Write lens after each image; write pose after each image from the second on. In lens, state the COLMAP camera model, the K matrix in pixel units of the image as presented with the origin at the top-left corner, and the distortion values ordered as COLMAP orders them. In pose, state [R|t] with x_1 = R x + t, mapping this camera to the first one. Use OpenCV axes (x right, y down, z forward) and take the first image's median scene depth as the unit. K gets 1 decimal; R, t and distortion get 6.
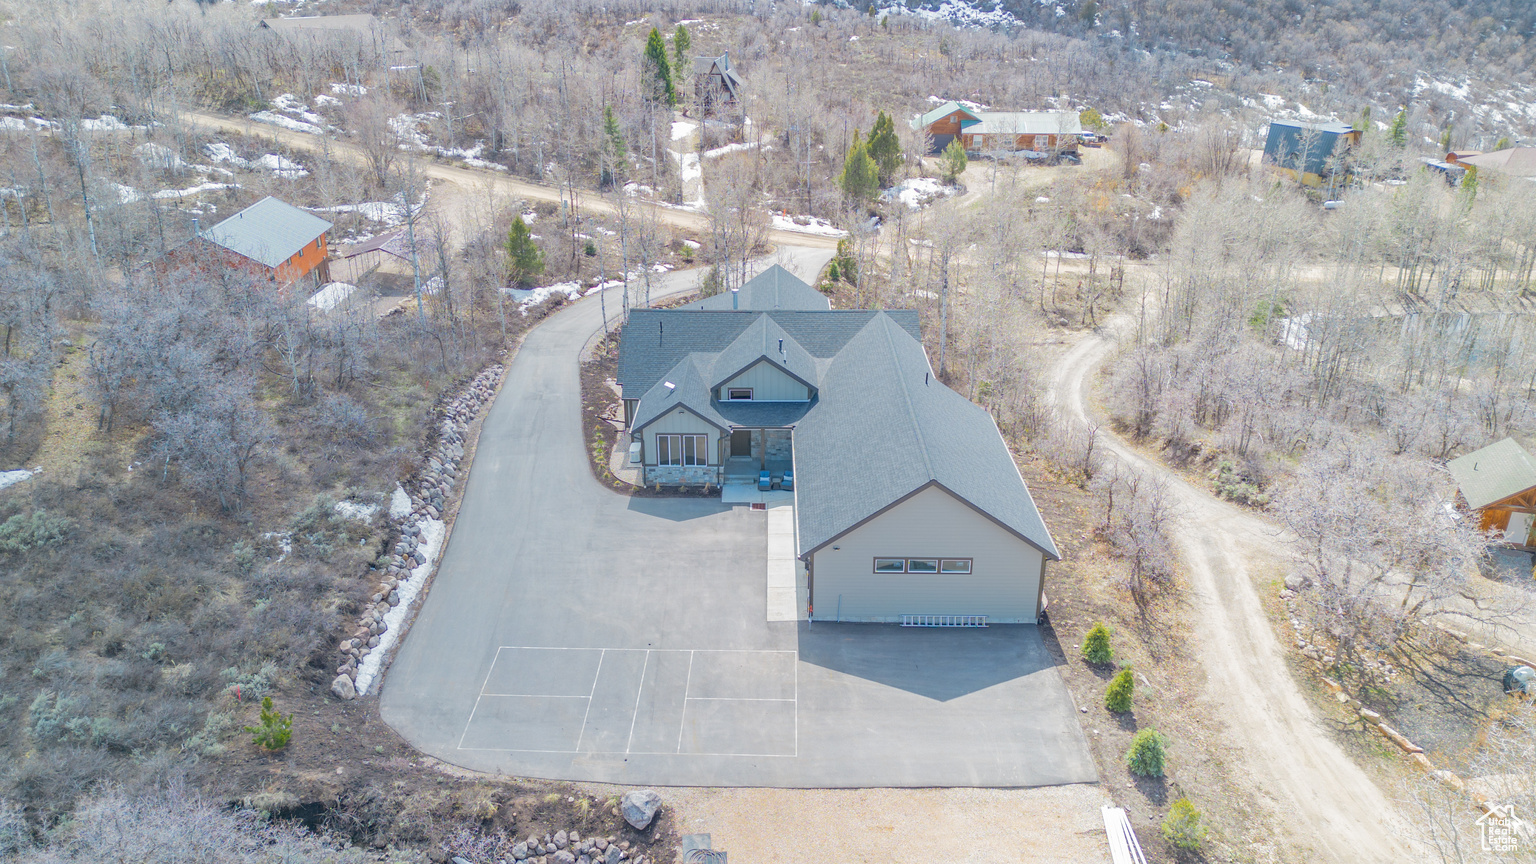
lens RADIAL K [[1083.1, 0, 765.2], [0, 1083.1, 430.2], [0, 0, 1]] dist [0.061807, -0.053526]
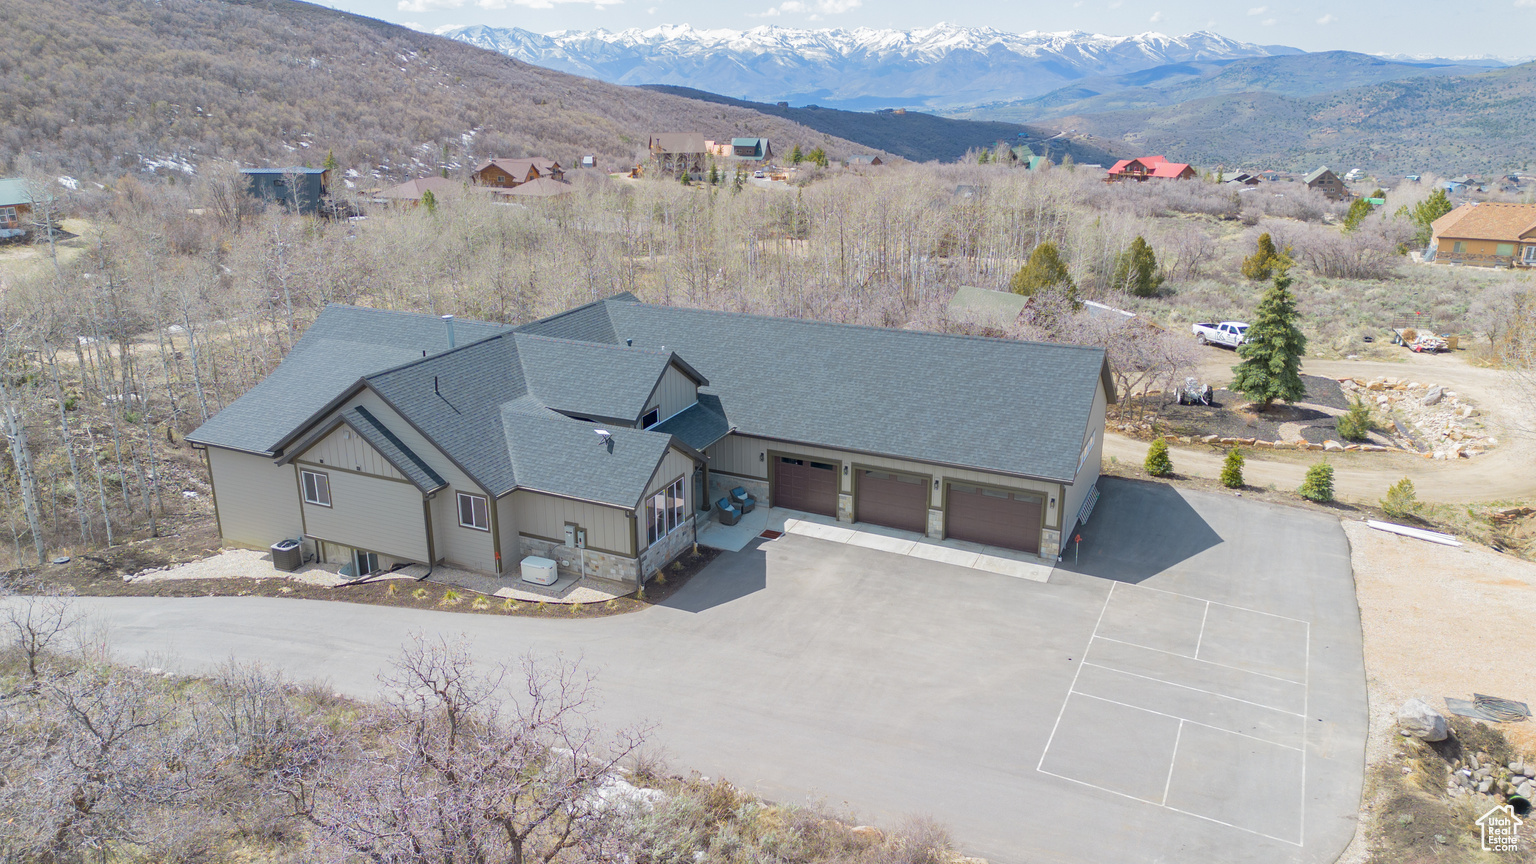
lens RADIAL K [[1083.1, 0, 771.6], [0, 1083.1, 427.2], [0, 0, 1]] dist [0.061807, -0.053526]
pose [[0.417279, -0.288107, 0.861900, -0.671737], [0.366307, 0.921281, 0.130612, -0.102006], [-0.831683, 0.261218, 0.489967, 0.654118]]
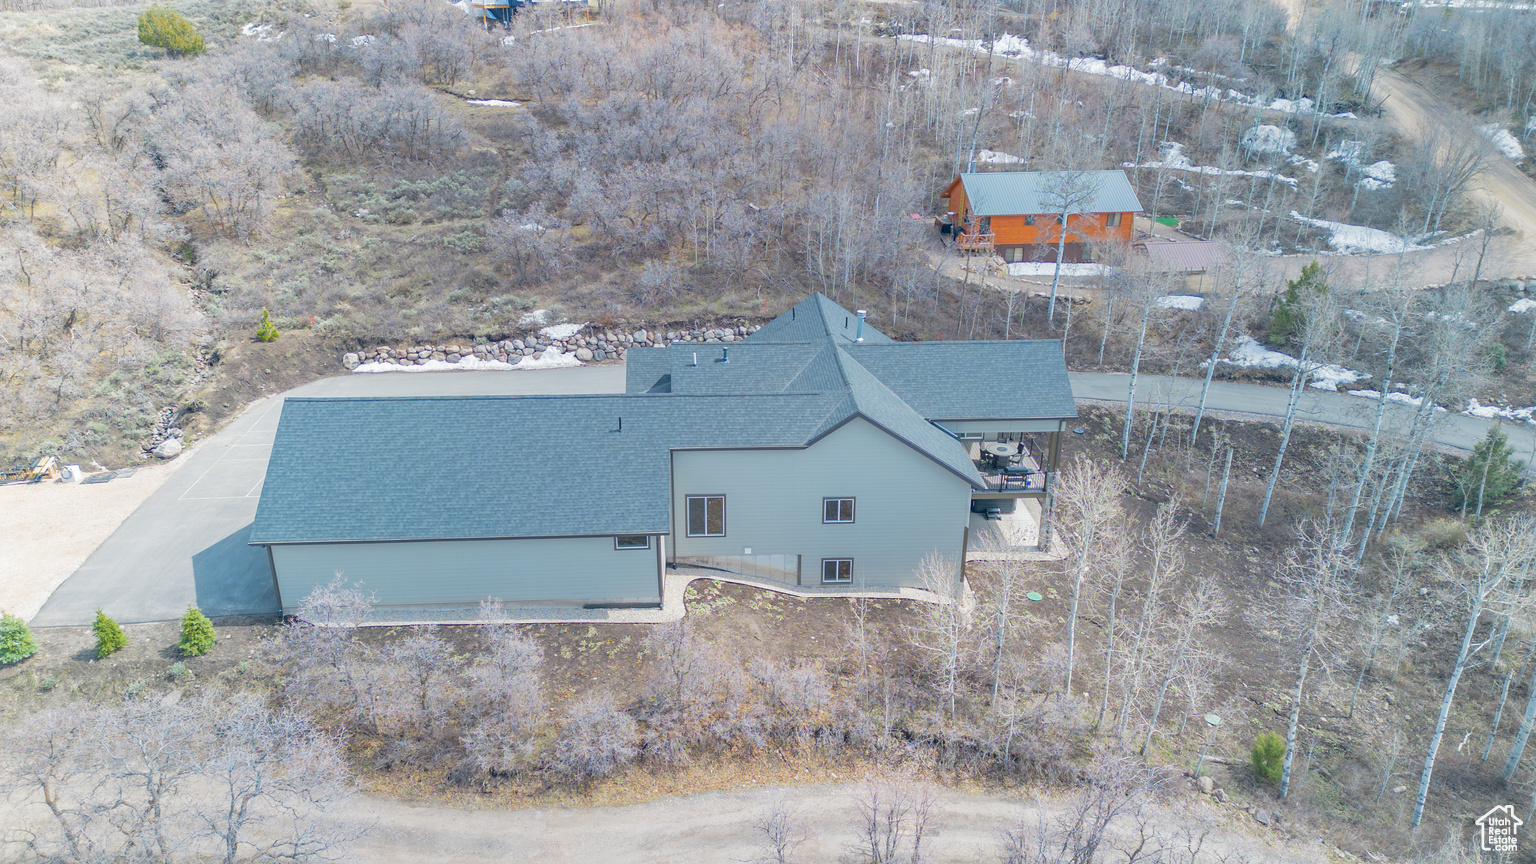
lens RADIAL K [[1083.1, 0, 767.9], [0, 1083.1, 429.9], [0, 0, 1]] dist [0.061807, -0.053526]
pose [[0.051200, 0.387089, -0.920620, 0.931442], [-0.401590, 0.851995, 0.335901, -0.371502], [0.914387, 0.352514, 0.199073, 1.011128]]
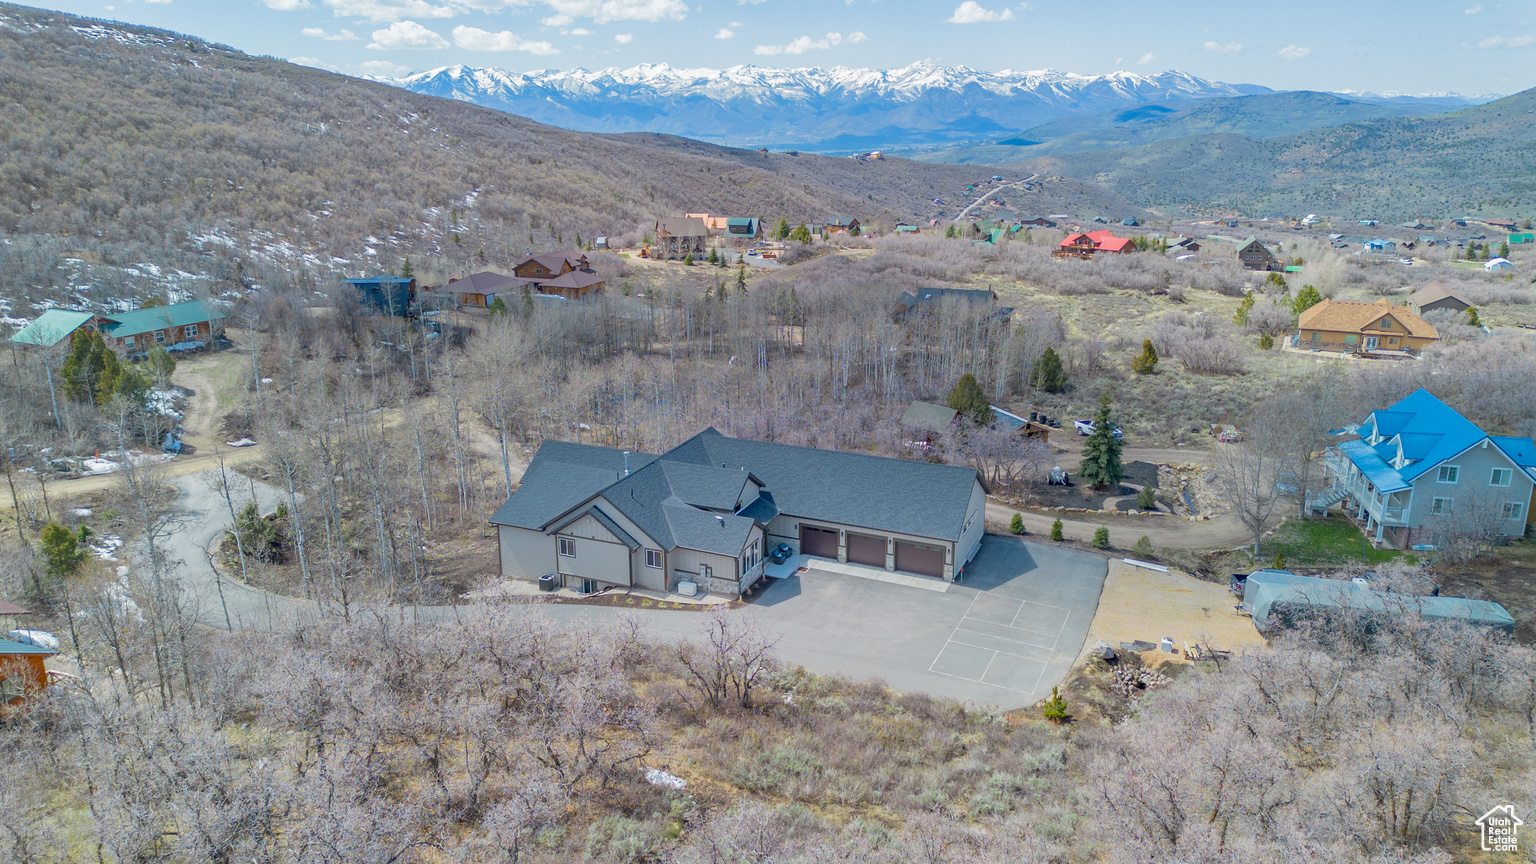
lens RADIAL K [[1083.1, 0, 774.8], [0, 1083.1, 430.4], [0, 0, 1]] dist [0.061807, -0.053526]
pose [[0.397281, -0.265214, 0.878538, -1.287575], [0.371091, 0.921996, 0.110523, -0.282147], [-0.839321, 0.282109, 0.464710, 0.348046]]
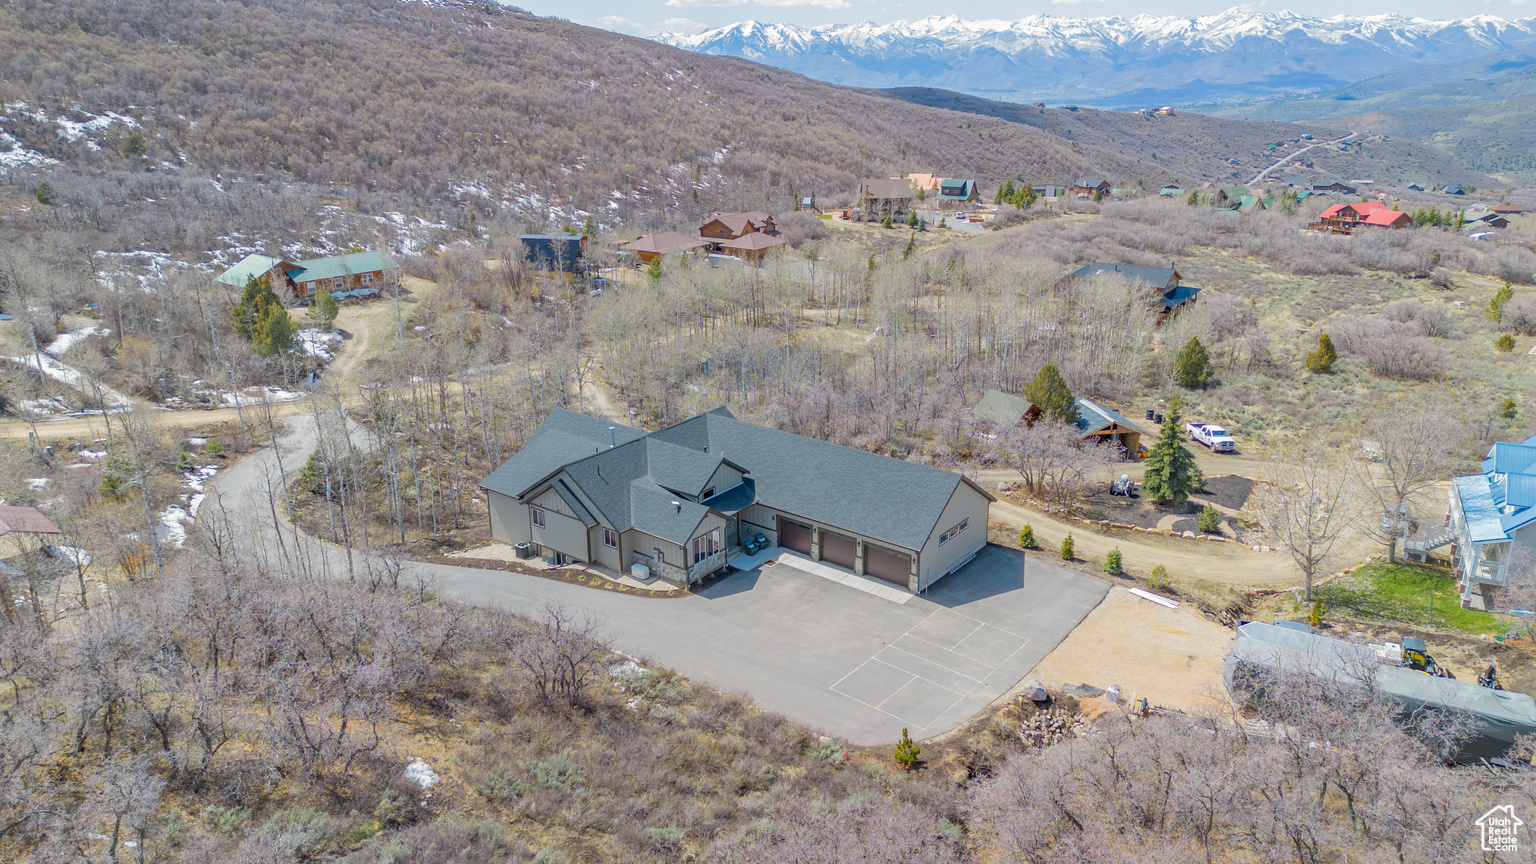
lens RADIAL K [[1083.1, 0, 774.0], [0, 1083.1, 431.5], [0, 0, 1]] dist [0.061807, -0.053526]
pose [[0.610006, -0.260555, 0.748334, -1.034542], [0.324416, 0.943737, 0.064142, -0.180505], [-0.722943, 0.203644, 0.660214, 0.076757]]
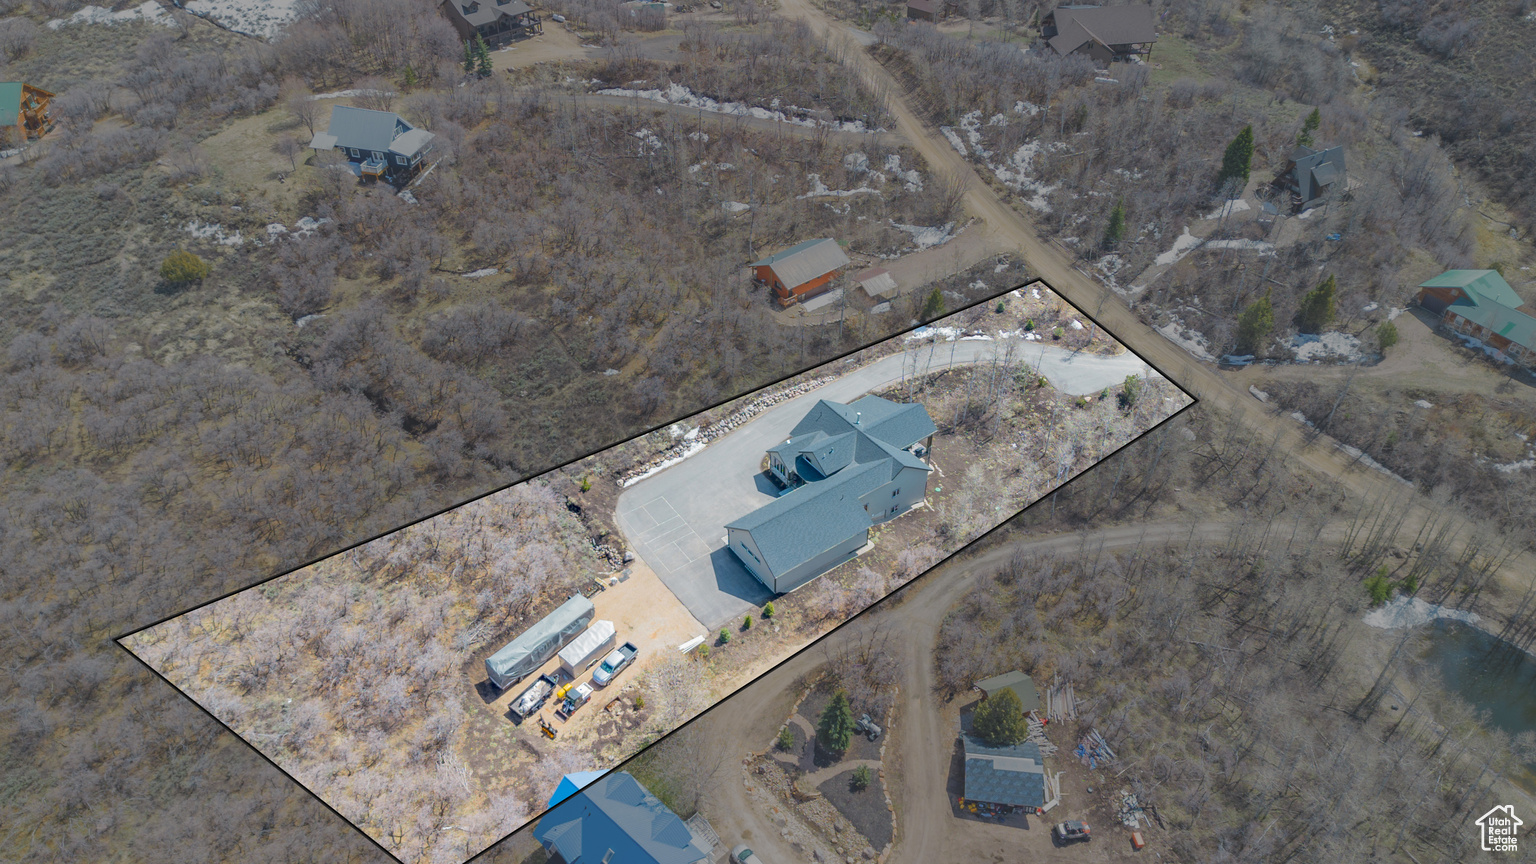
lens RADIAL K [[1083.1, 0, 766.2], [0, 1083.1, 430.2], [0, 0, 1]] dist [0.061807, -0.053526]
pose [[0.589555, 0.513720, -0.623312, 1.577821], [-0.321120, 0.857149, 0.402713, -1.168290], [0.741152, -0.037264, 0.670302, -0.788916]]
